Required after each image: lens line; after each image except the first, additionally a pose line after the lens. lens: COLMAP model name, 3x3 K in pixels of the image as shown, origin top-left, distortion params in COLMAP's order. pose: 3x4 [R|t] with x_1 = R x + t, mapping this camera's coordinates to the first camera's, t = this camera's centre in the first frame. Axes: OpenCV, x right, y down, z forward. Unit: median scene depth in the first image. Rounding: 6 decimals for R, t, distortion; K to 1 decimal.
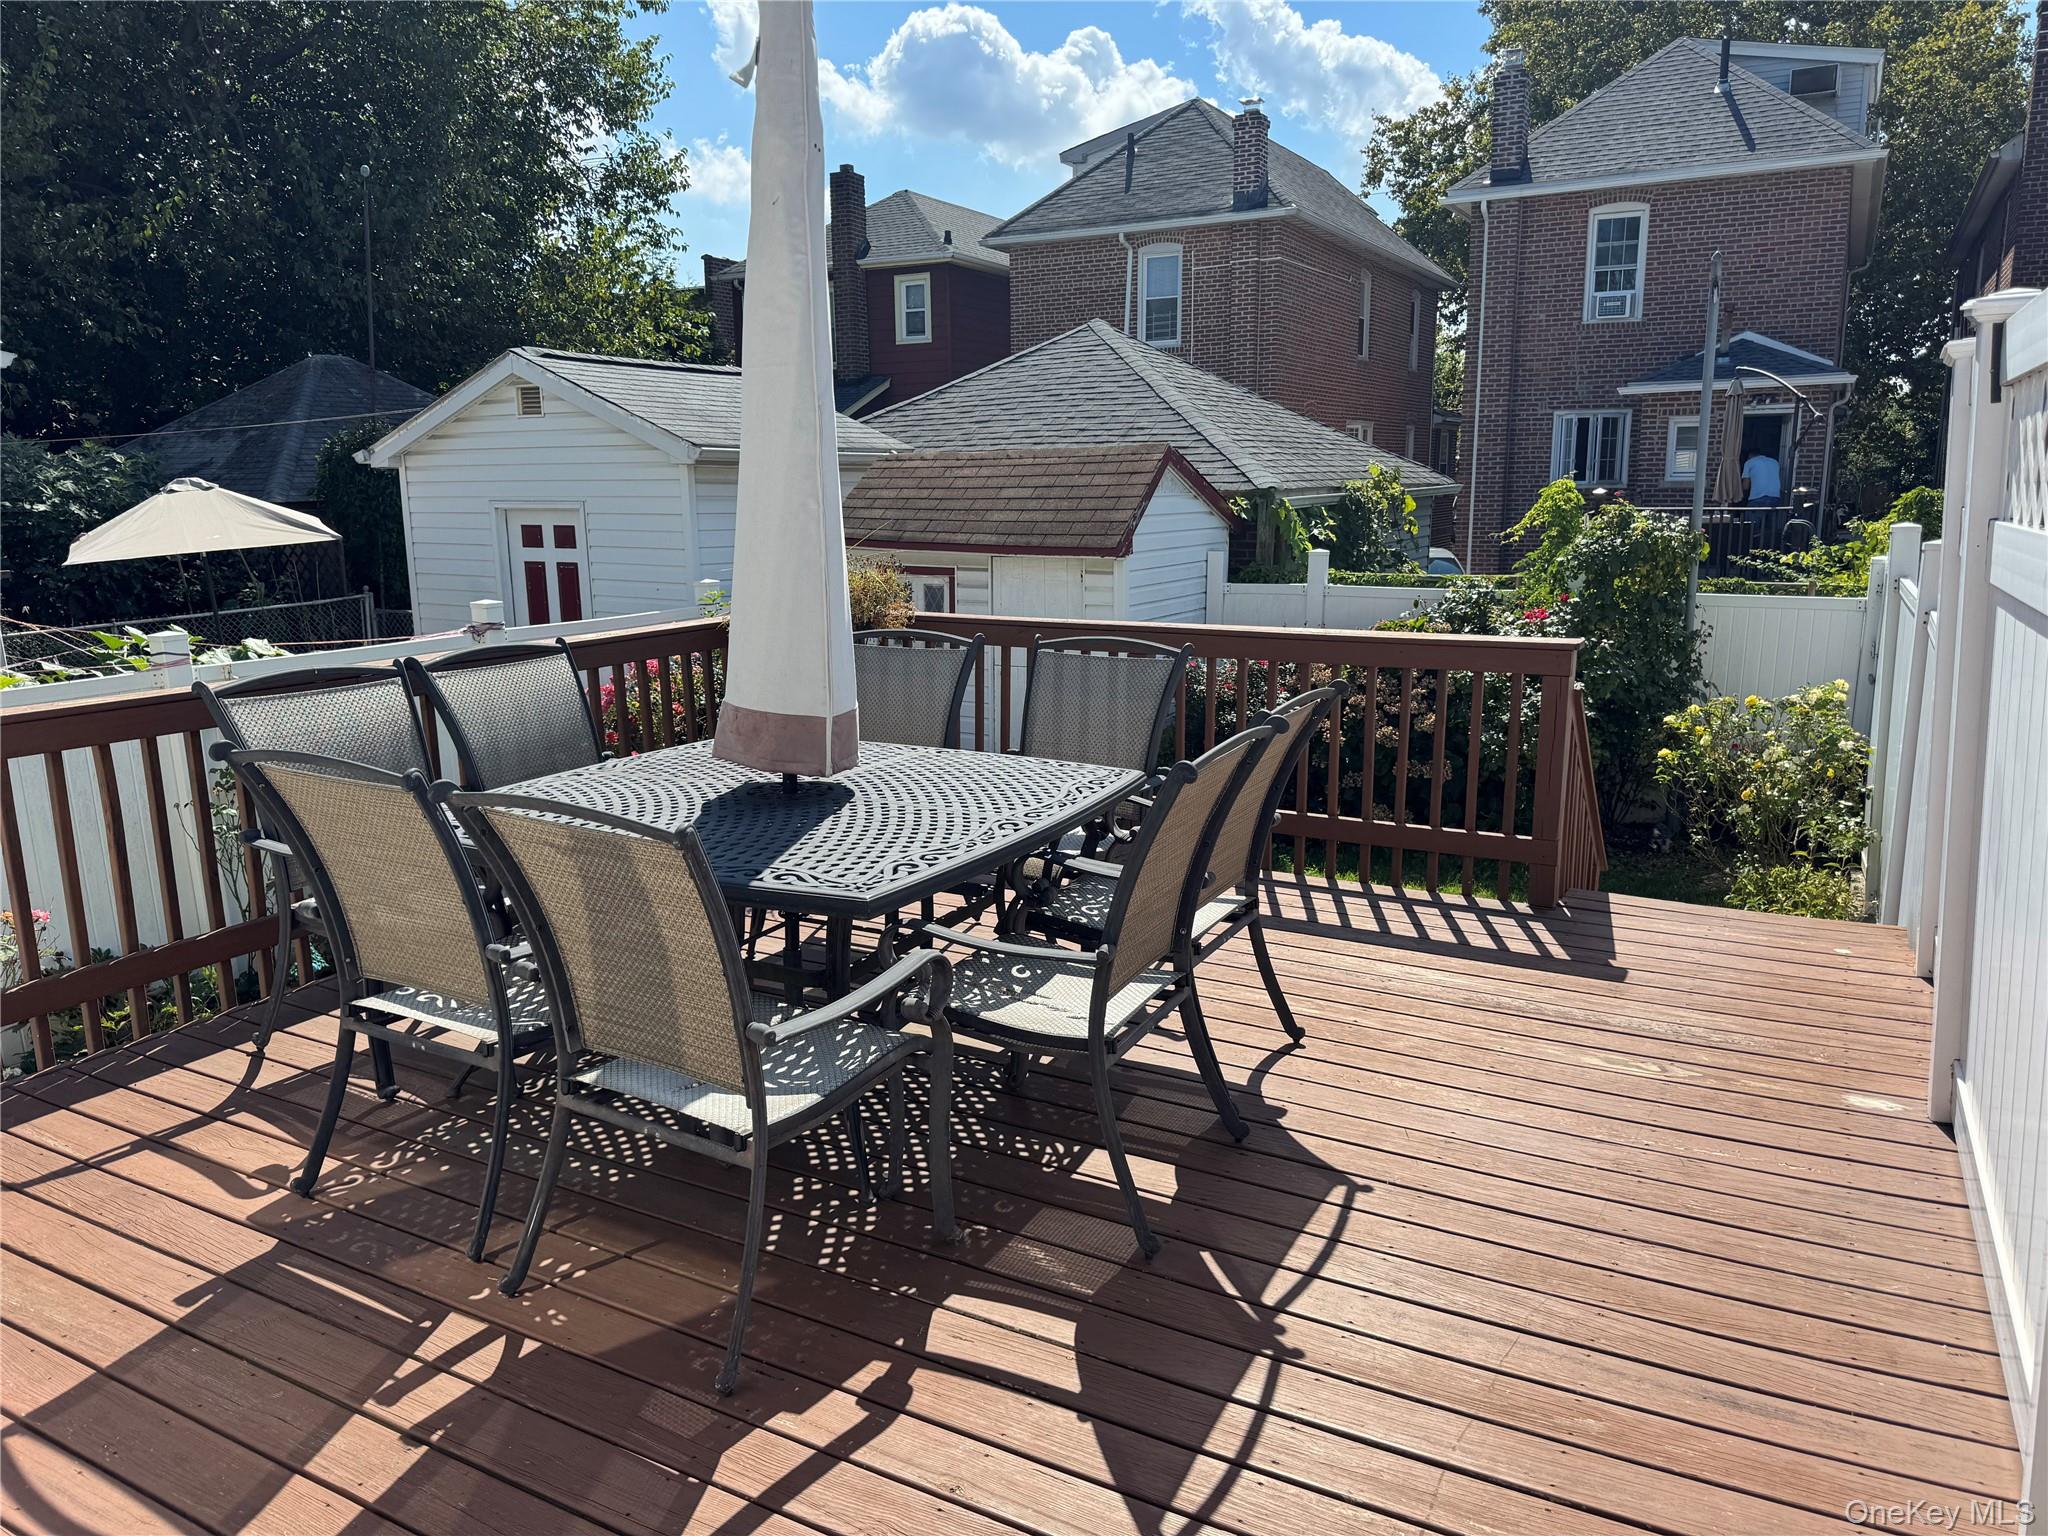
lens RADIAL K [[1455.3, 0, 1026.8], [0, 1455.3, 764.5], [0, 0, 1]] dist [0.039871, -0.012340]
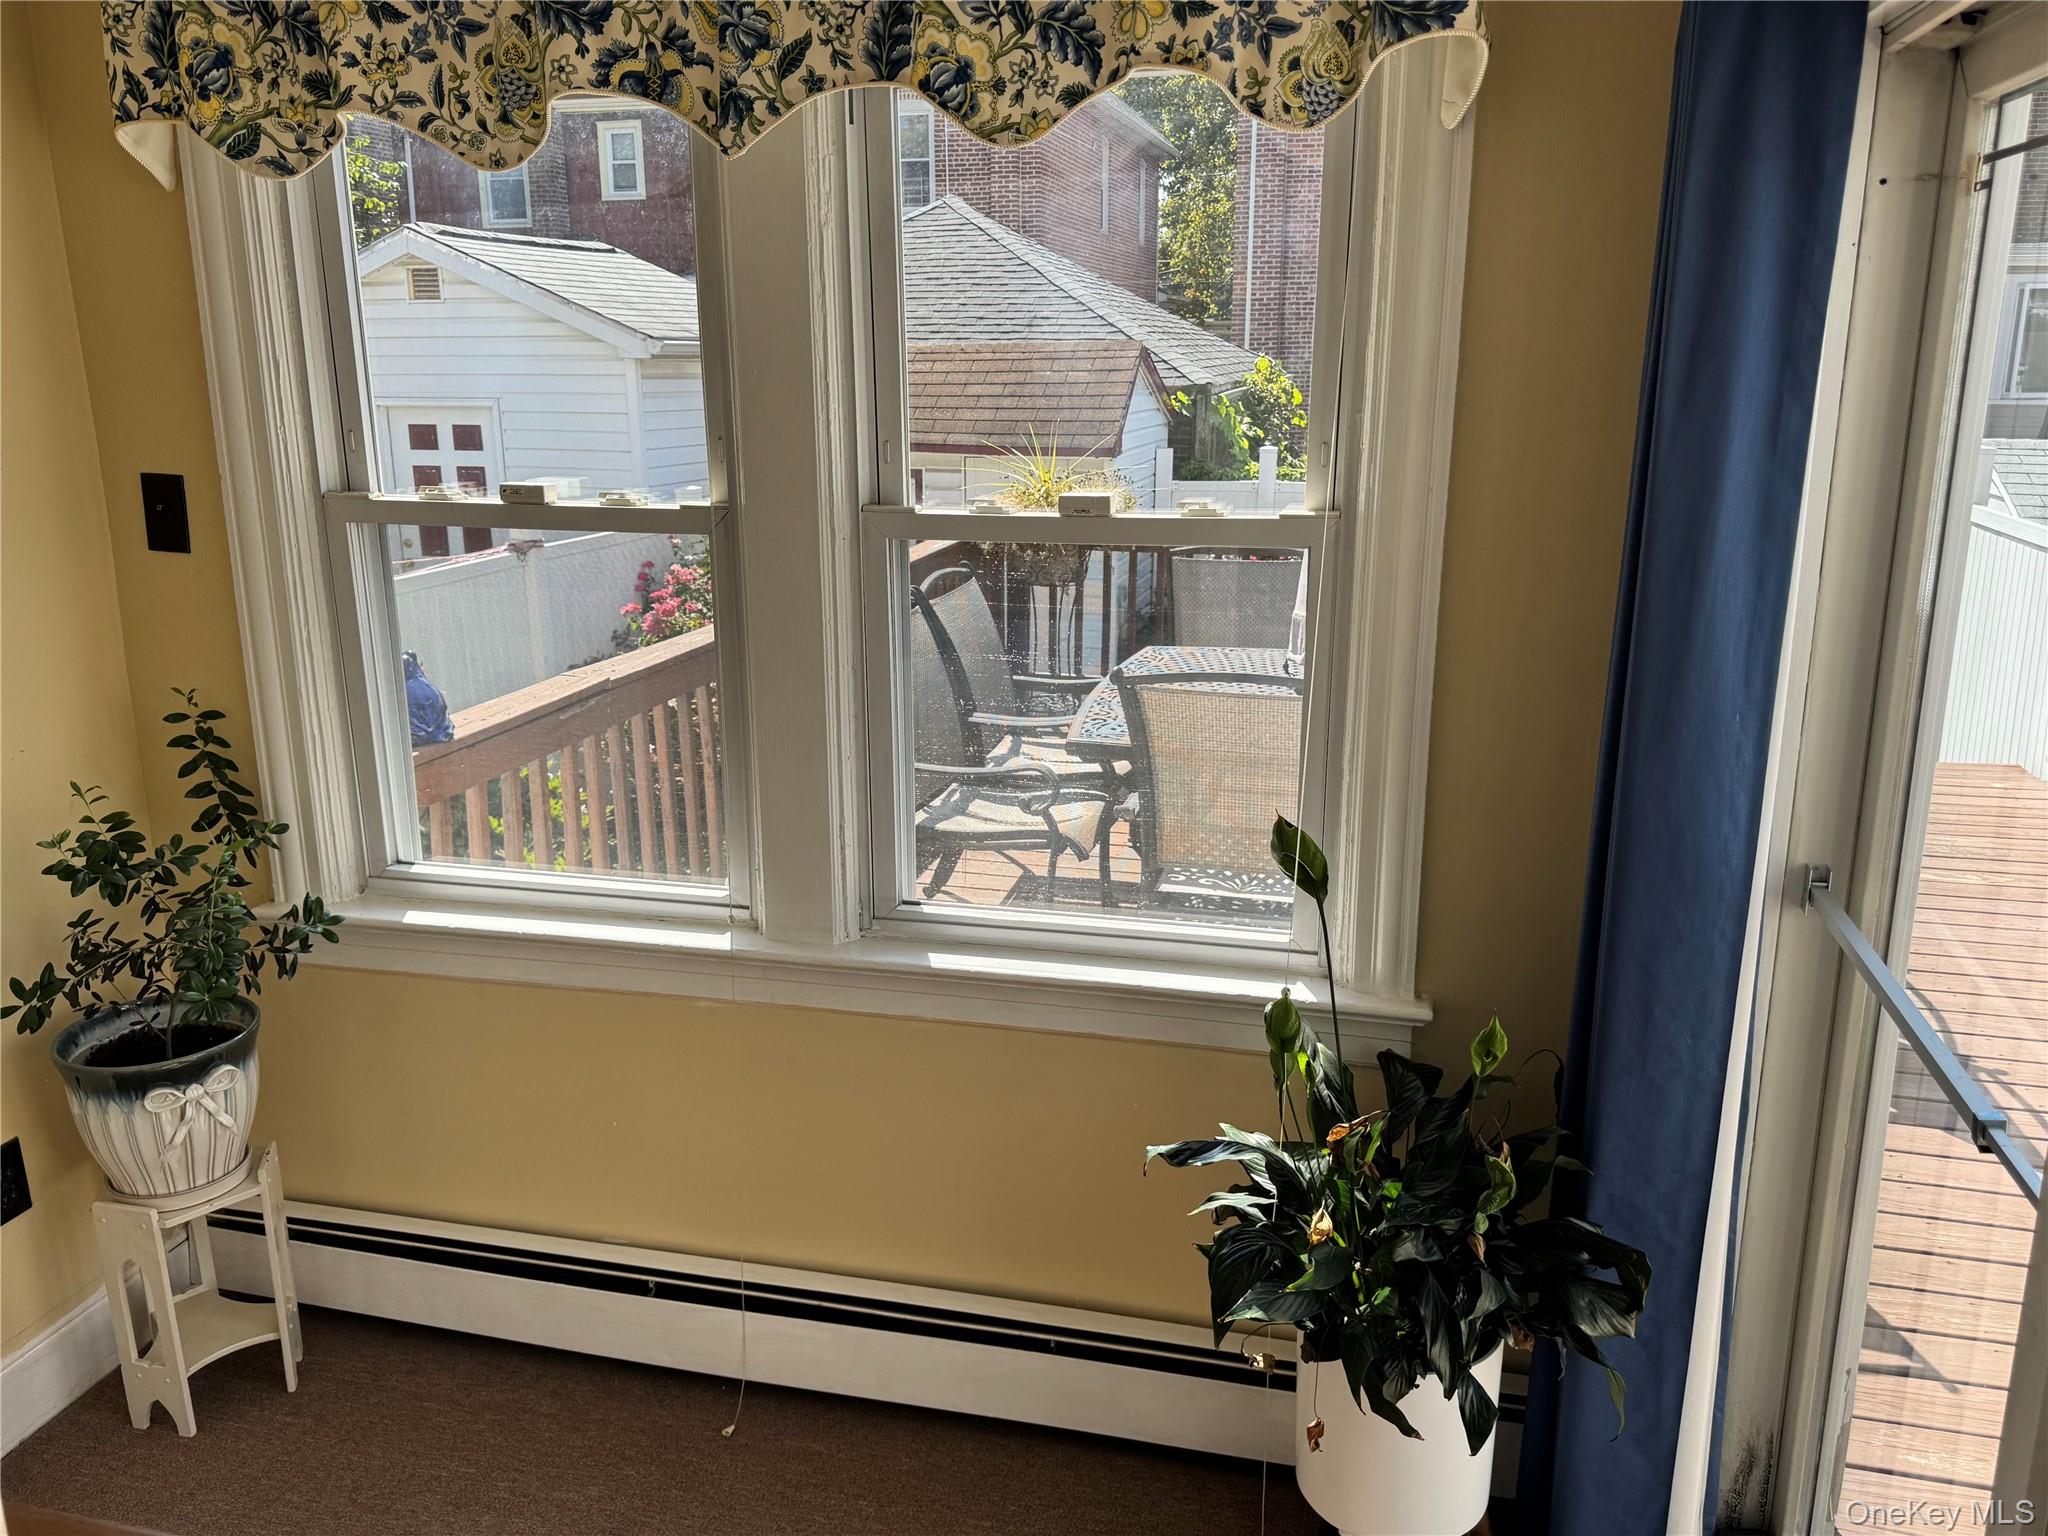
lens RADIAL K [[1636.9, 0, 1023.0], [0, 1636.9, 772.7], [0, 0, 1]] dist [-0.007687, -0.009925]
pose [[0.967171, -0.055469, 0.248000, -0.251092], [0.039966, 0.996944, 0.067120, -0.005442], [-0.250965, -0.055005, 0.966432, -0.061238]]
